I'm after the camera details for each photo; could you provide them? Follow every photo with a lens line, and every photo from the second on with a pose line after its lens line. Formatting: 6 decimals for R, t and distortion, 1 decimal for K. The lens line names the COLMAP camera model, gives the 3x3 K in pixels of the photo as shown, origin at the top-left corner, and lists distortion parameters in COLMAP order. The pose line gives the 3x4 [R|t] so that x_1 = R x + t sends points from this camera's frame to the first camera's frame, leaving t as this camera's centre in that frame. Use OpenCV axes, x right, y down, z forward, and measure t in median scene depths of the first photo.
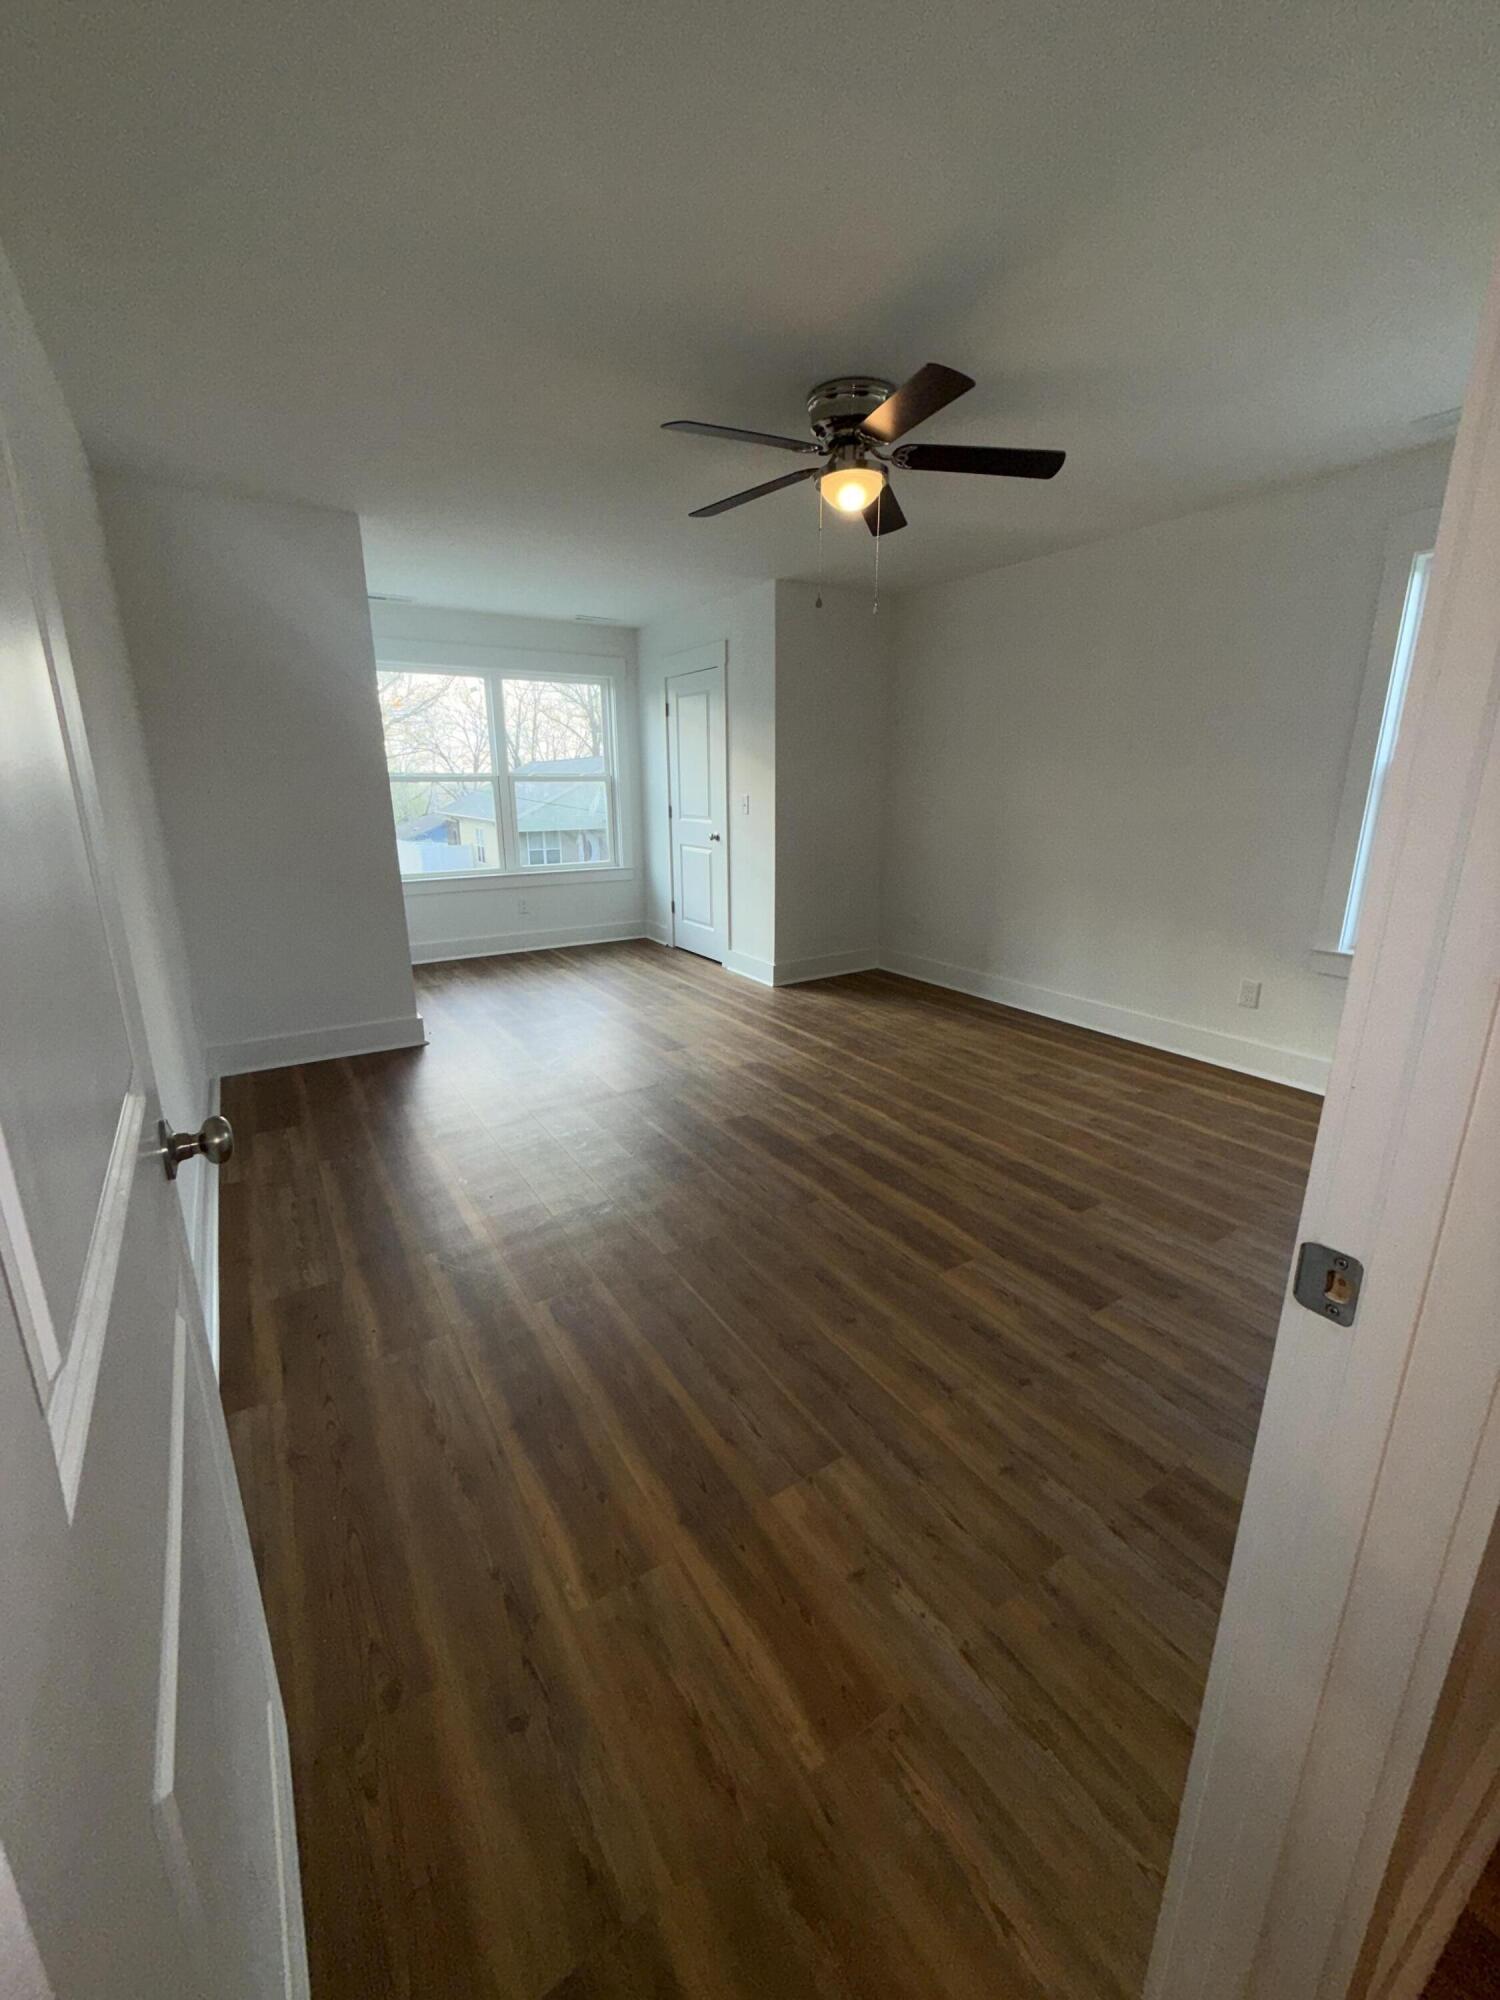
lens RADIAL K [[798.7, 0, 751.8], [0, 798.7, 993.1], [0, 0, 1]] dist [-0.000739, 0.000127]
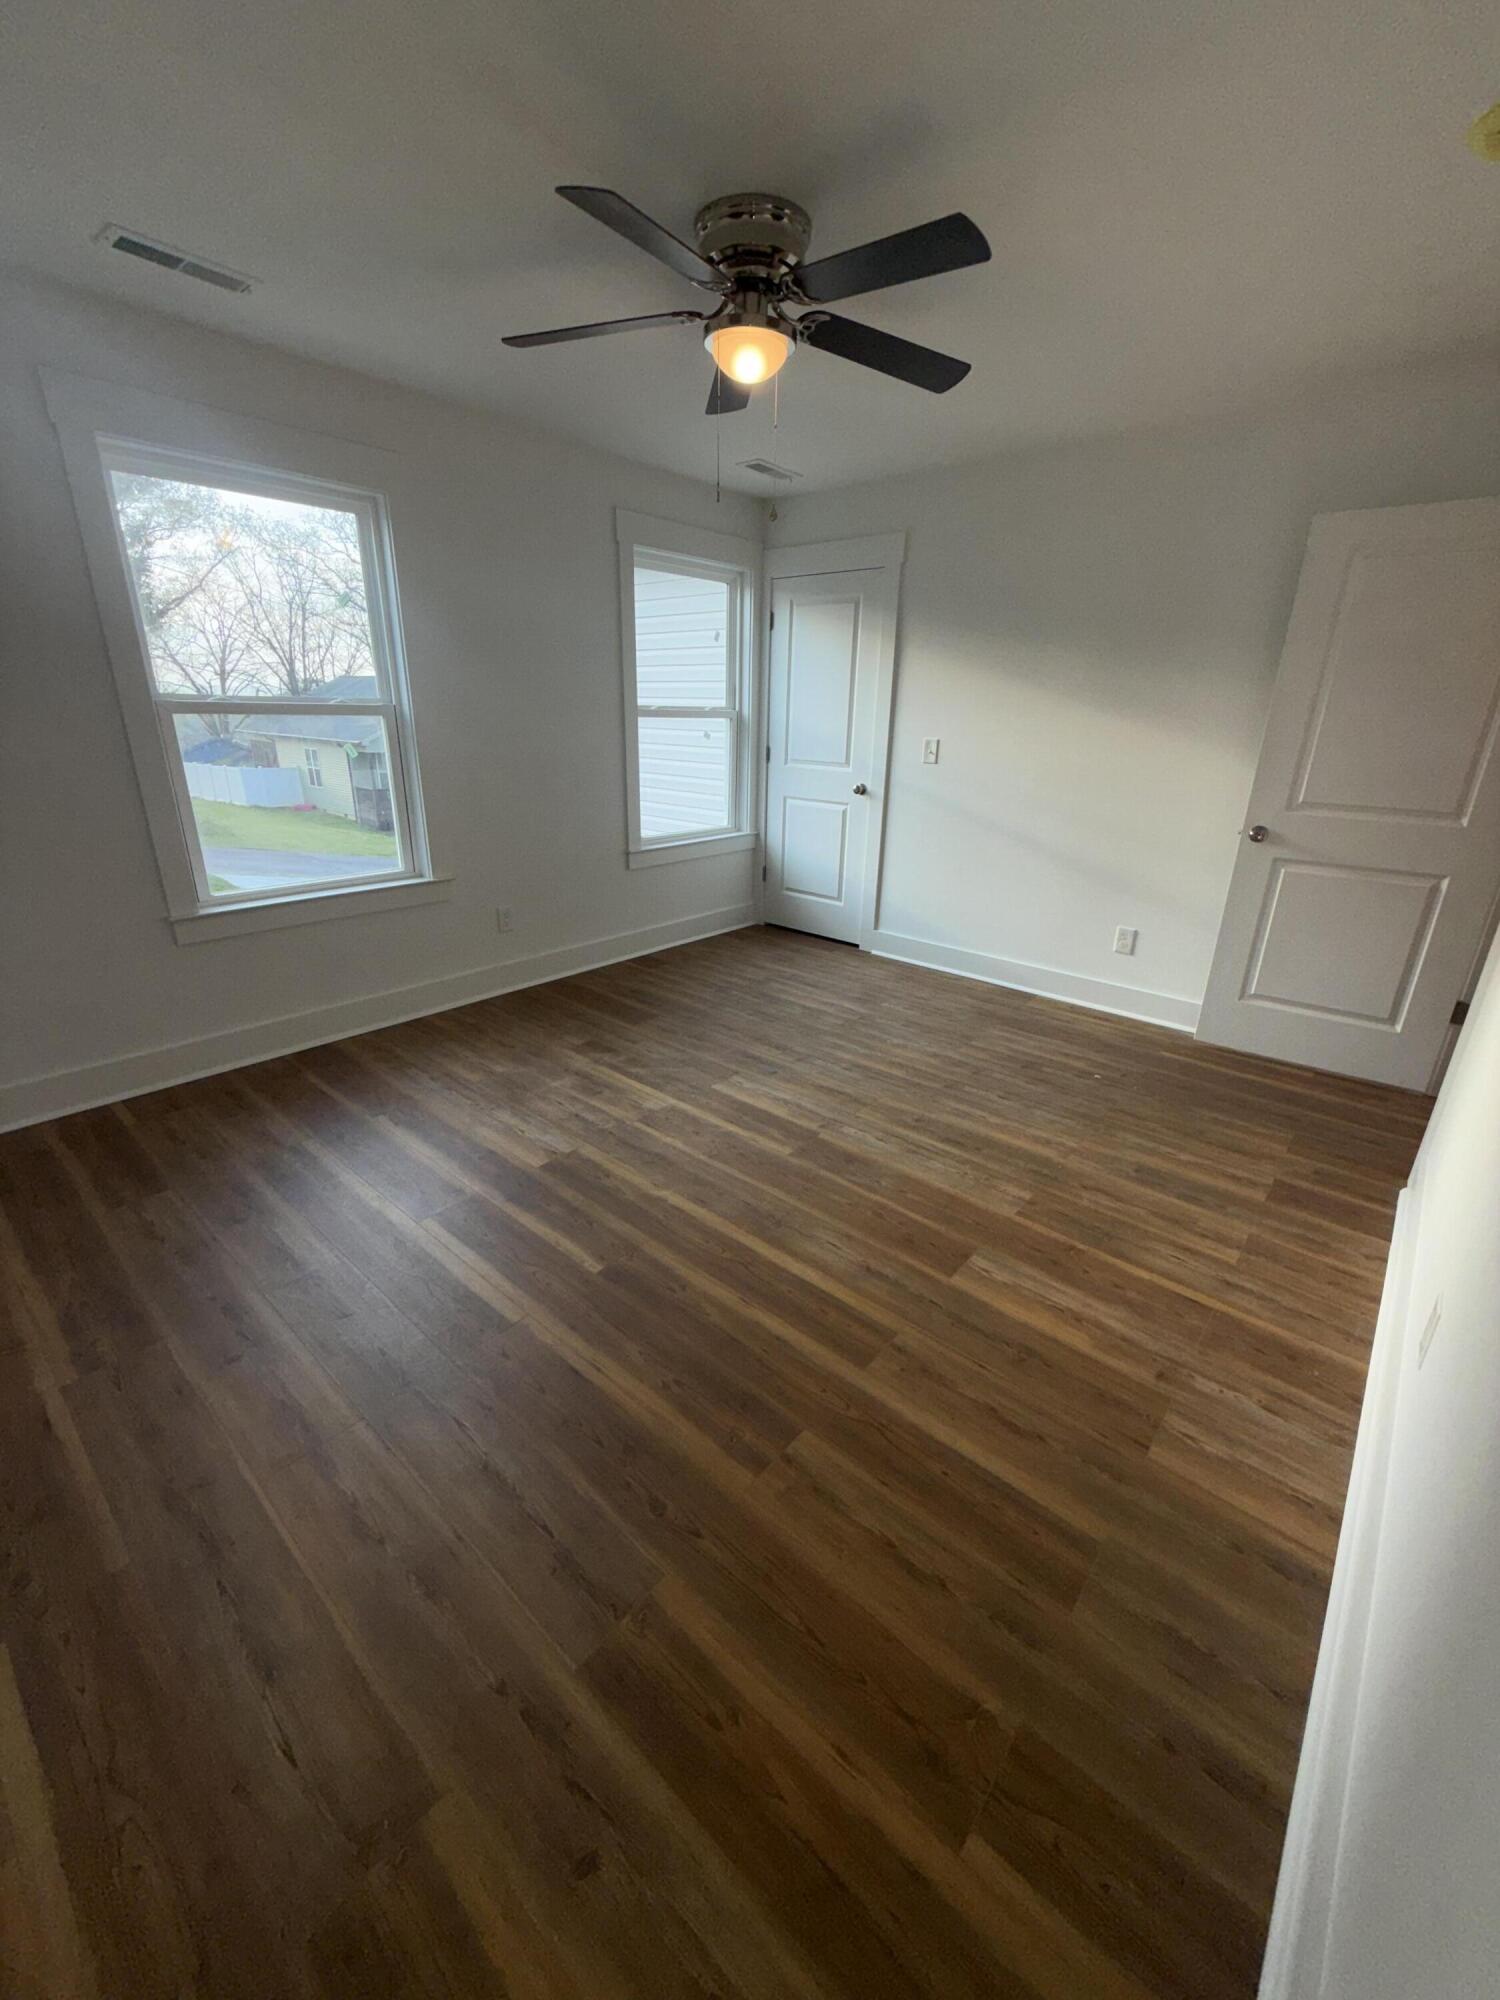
lens RADIAL K [[798.7, 0, 761.4], [0, 798.7, 985.1], [0, 0, 1]] dist [-0.000739, 0.000127]
pose [[0.957310, -0.078612, 0.278167, -0.703286], [0.056460, 0.994626, 0.086782, -0.141450], [-0.283494, -0.067372, 0.956604, 0.472874]]
